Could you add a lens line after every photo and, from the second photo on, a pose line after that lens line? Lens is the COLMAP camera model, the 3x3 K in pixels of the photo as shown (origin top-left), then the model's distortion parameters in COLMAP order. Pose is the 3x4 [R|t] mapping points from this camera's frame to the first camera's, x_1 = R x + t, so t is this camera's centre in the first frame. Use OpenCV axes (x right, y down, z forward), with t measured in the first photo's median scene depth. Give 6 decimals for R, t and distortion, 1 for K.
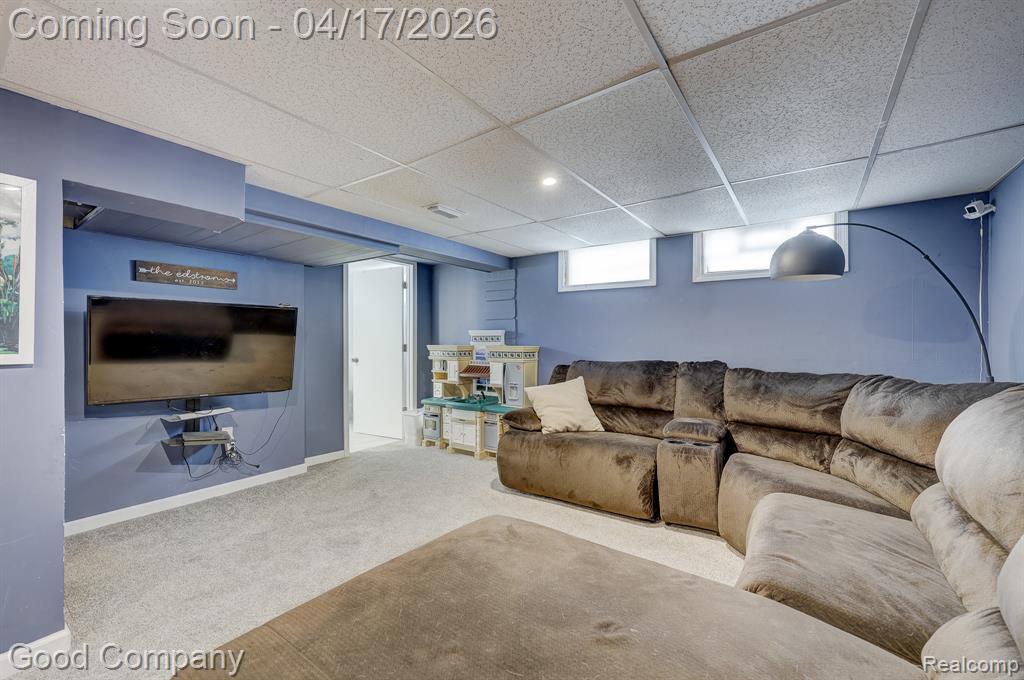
lens RADIAL K [[394.8, 0, 510.8], [0, 394.8, 337.6], [0, 0, 1]] dist [0.000148, 0.000868]
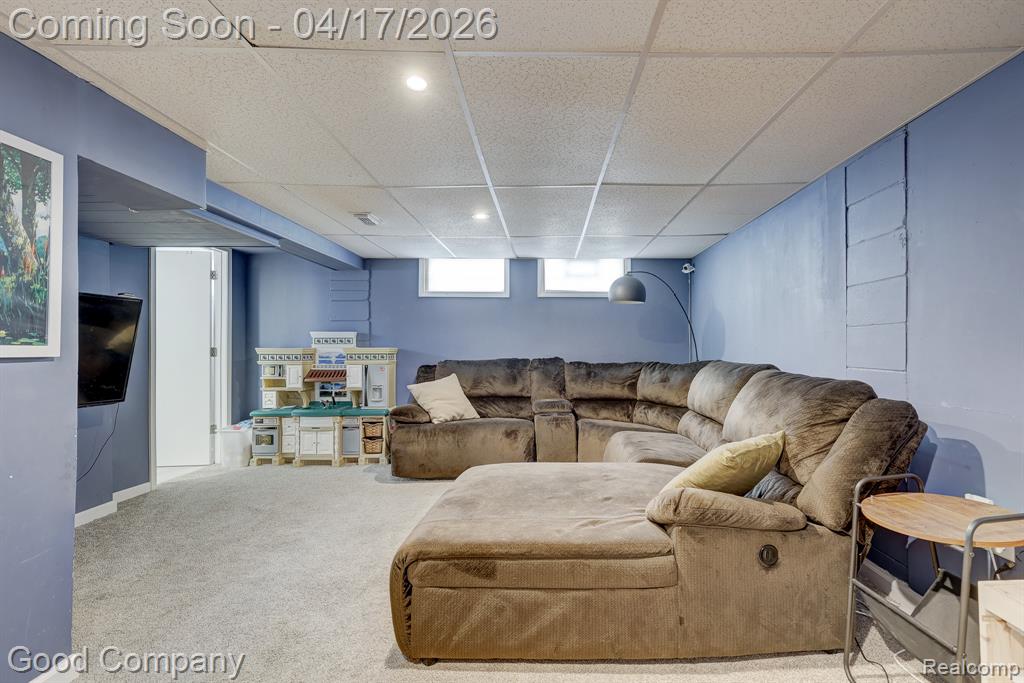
lens RADIAL K [[459.0, 0, 515.8], [0, 459.0, 341.4], [0, 0, 1]] dist [-0.000253, -0.000736]
pose [[0.835430, 0.006550, 0.549558, -0.415202], [-0.002242, 0.999961, -0.008511, 0.017035], [-0.549592, 0.005878, 0.835412, -0.206386]]
